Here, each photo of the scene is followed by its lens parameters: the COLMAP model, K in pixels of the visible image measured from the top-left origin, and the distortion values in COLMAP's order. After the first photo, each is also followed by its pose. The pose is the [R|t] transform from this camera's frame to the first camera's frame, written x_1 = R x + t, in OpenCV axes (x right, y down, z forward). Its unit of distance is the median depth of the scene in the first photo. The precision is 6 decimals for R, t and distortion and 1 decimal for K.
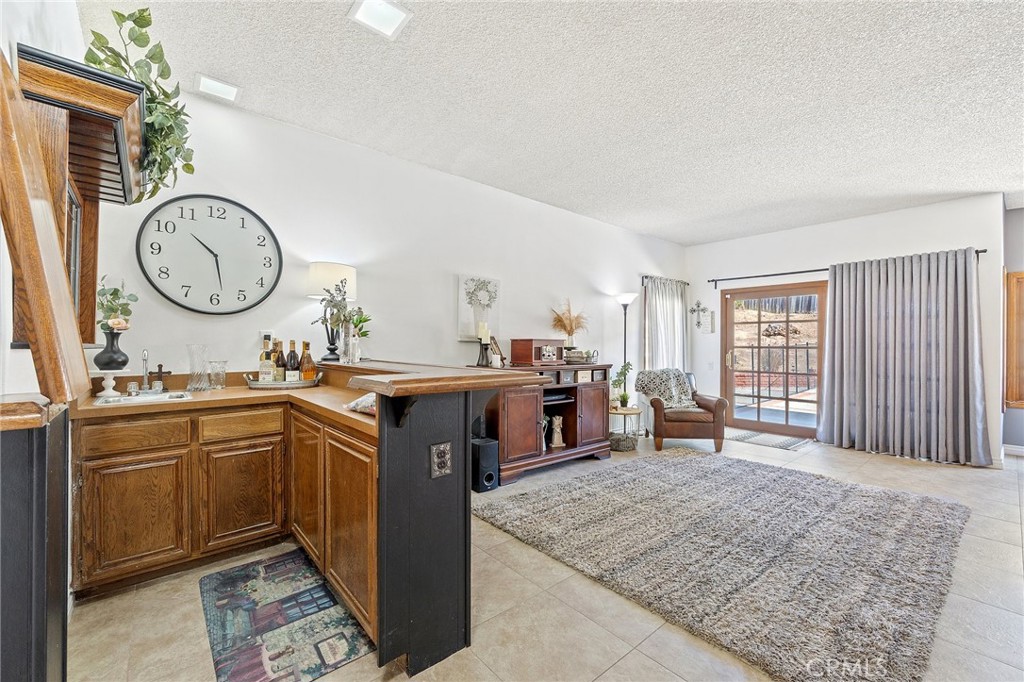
lens RADIAL K [[415.0, 0, 513.6], [0, 415.0, 346.4], [0, 0, 1]] dist [-0.003081, 0.000935]
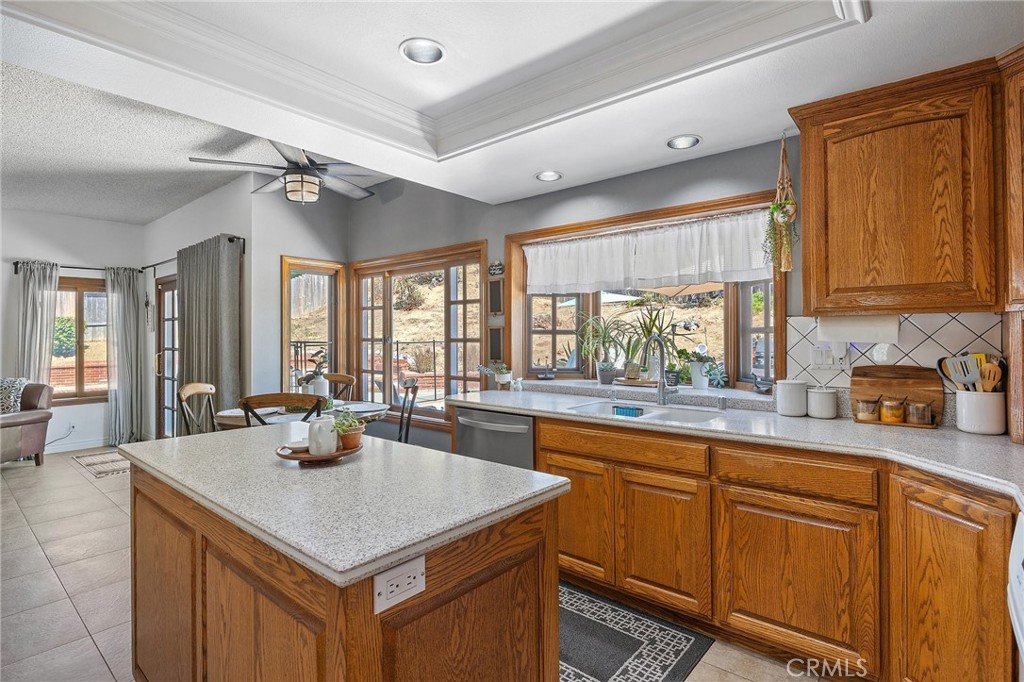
lens RADIAL K [[503.4, 0, 514.2], [0, 503.4, 334.7], [0, 0, 1]] dist [-0.012444, 0.001018]
pose [[0.984703, -0.009390, 0.173987, 2.360731], [0.010528, 0.999929, -0.005616, -0.030769], [-0.173922, 0.007362, 0.984732, -0.202638]]
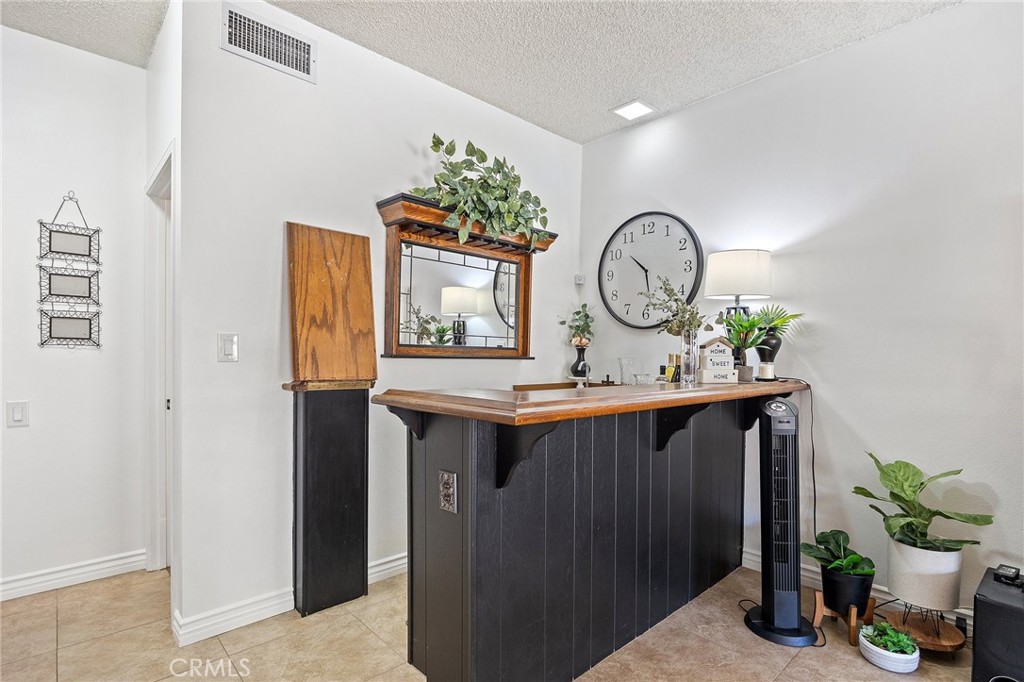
lens RADIAL K [[503.4, 0, 514.6], [0, 503.4, 359.3], [0, 0, 1]] dist [-0.012444, 0.001018]
pose [[0.042626, 0.004770, -0.999080, 0.511242], [-0.013514, 0.999900, 0.004198, -0.002054], [0.999000, 0.013322, 0.042686, 0.628118]]
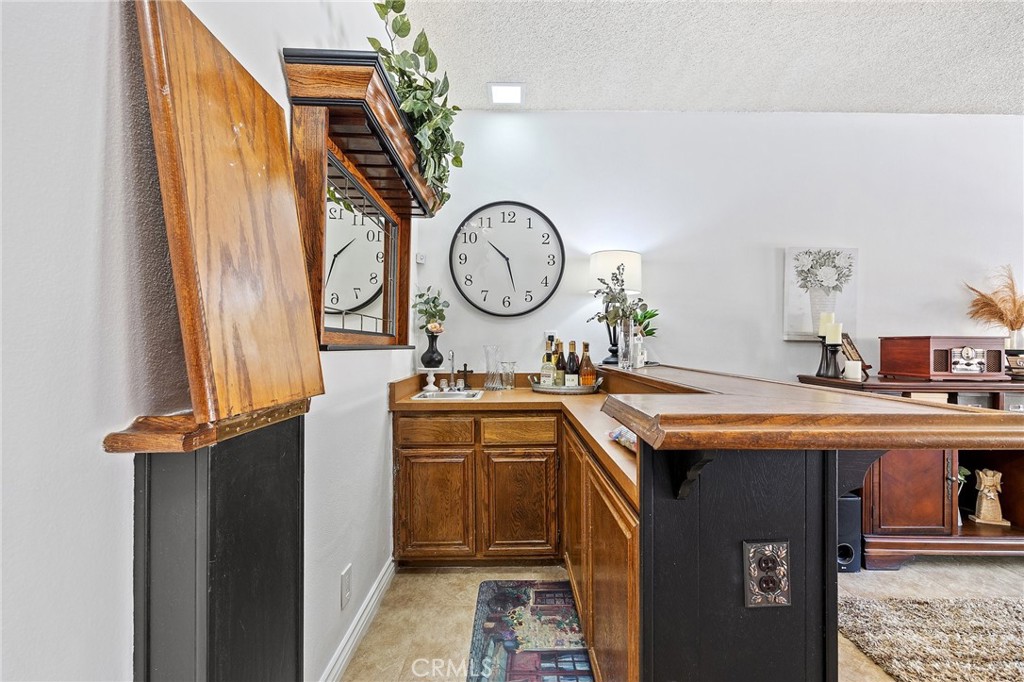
lens RADIAL K [[415.0, 0, 512.4], [0, 415.0, 341.3], [0, 0, 1]] dist [-0.003081, 0.000935]
pose [[0.764237, -0.006632, -0.644902, -0.045718], [-0.002633, 0.999907, -0.013403, -0.001289], [0.644931, 0.011941, 0.764148, 0.223910]]
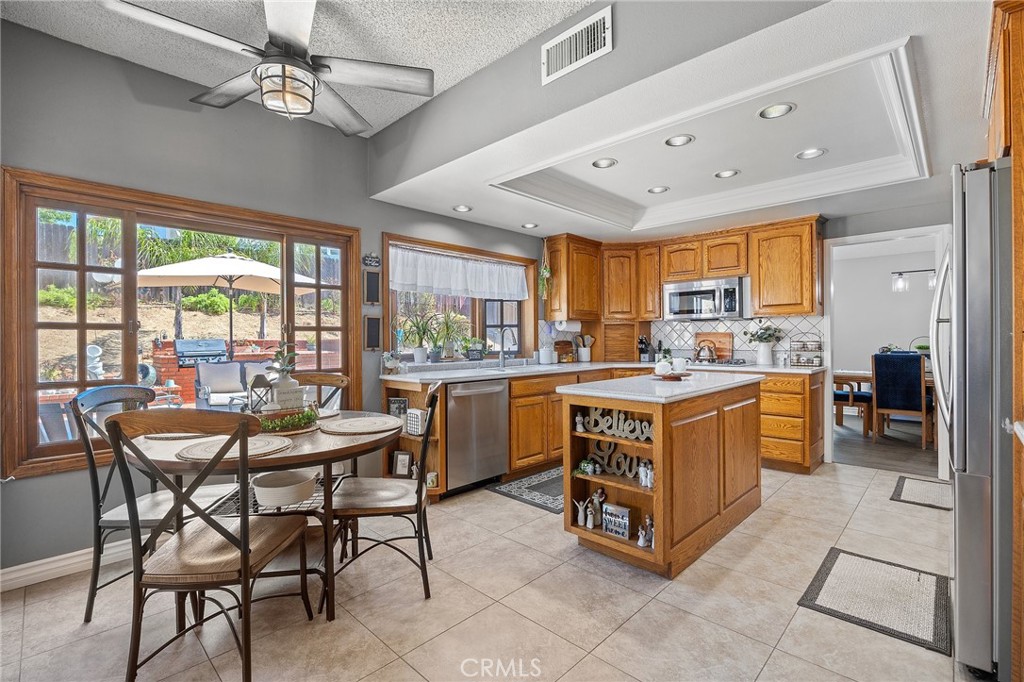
lens RADIAL K [[466.5, 0, 510.2], [0, 466.5, 337.0], [0, 0, 1]] dist [-0.018647, 0.002418]
pose [[-0.101206, -0.000207, 0.994865, 1.165780], [0.009827, 0.999951, 0.001208, 0.002516], [-0.994817, 0.009899, -0.101199, 0.928484]]
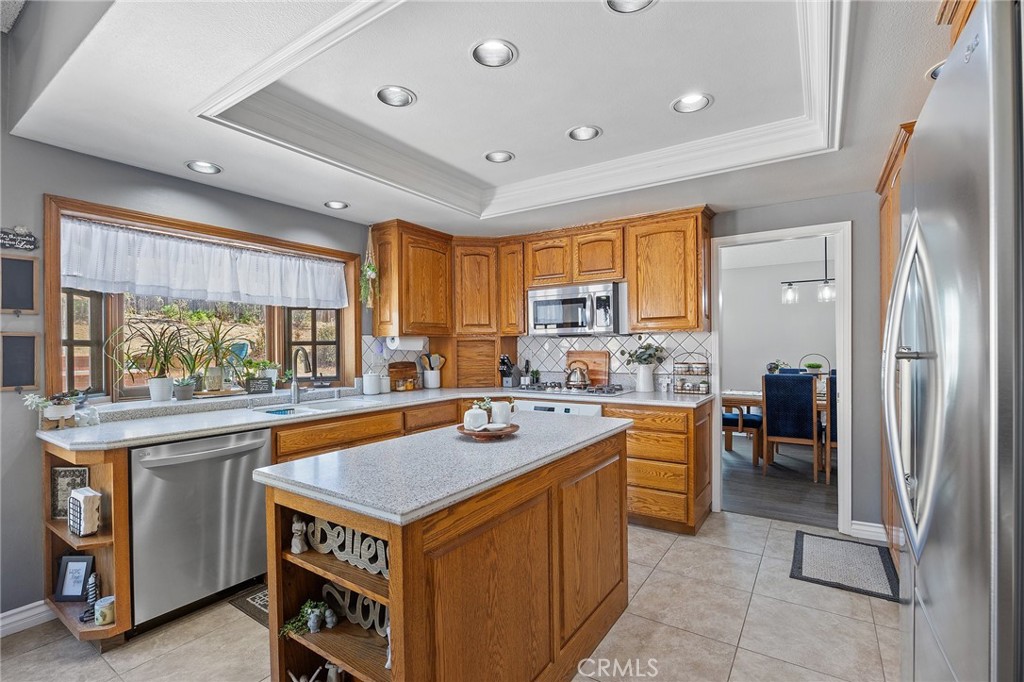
lens RADIAL K [[466.5, 0, 508.3], [0, 466.5, 345.8], [0, 0, 1]] dist [-0.018647, 0.002418]
pose [[-0.275671, -0.000188, 0.961252, 1.556849], [0.011883, 0.999923, 0.003604, -0.031187], [-0.961178, 0.012416, -0.275648, 0.589352]]
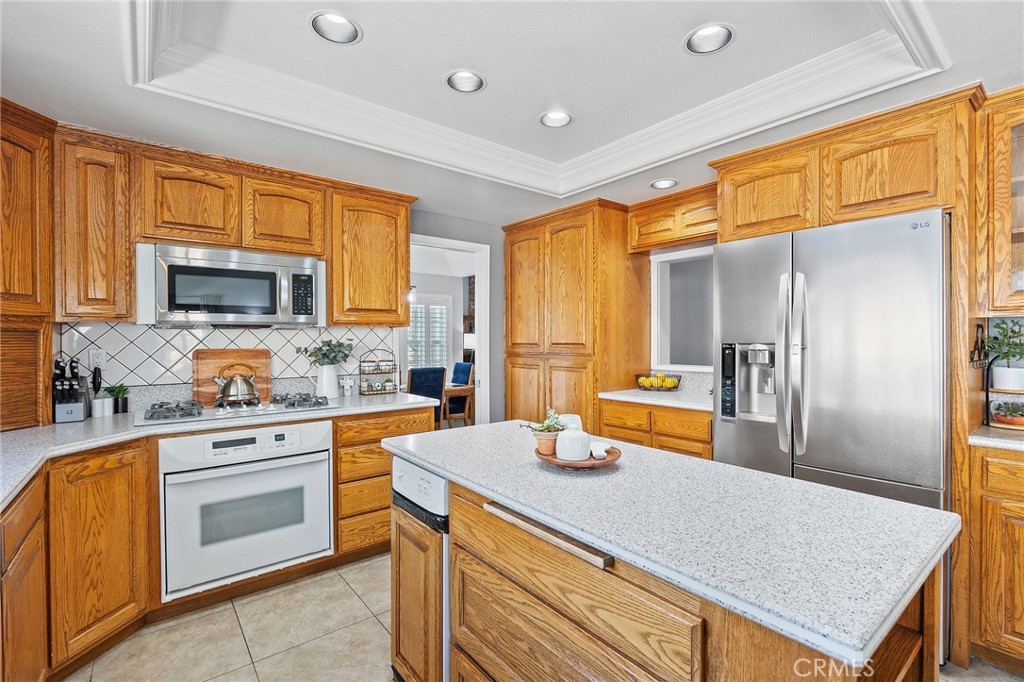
lens RADIAL K [[466.5, 0, 521.7], [0, 466.5, 341.9], [0, 0, 1]] dist [-0.018647, 0.002418]
pose [[-0.999857, -0.003026, 0.016615, 2.296453], [-0.002836, 0.999930, 0.011465, -0.035436], [-0.016649, 0.011416, -0.999796, 0.941422]]
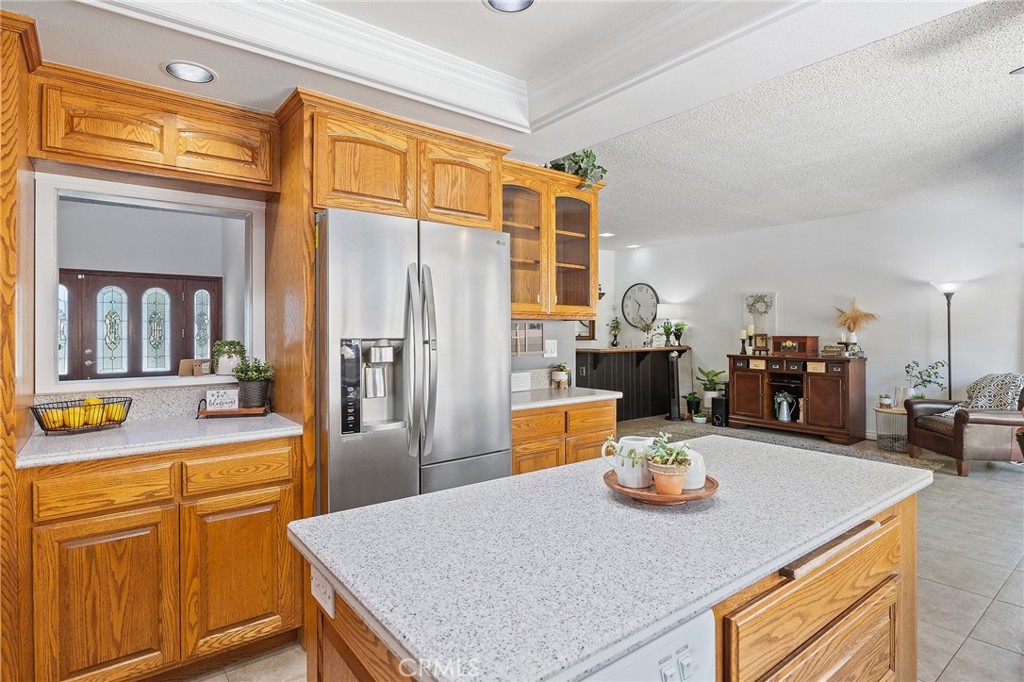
lens RADIAL K [[528.6, 0, 516.8], [0, 528.6, 328.4], [0, 0, 1]] dist [-0.006341, -0.001471]
pose [[-0.027357, -0.012321, -0.999550, 2.701946], [-0.000772, 0.999924, -0.012305, -0.030384], [0.999625, 0.000435, -0.027365, 0.305423]]
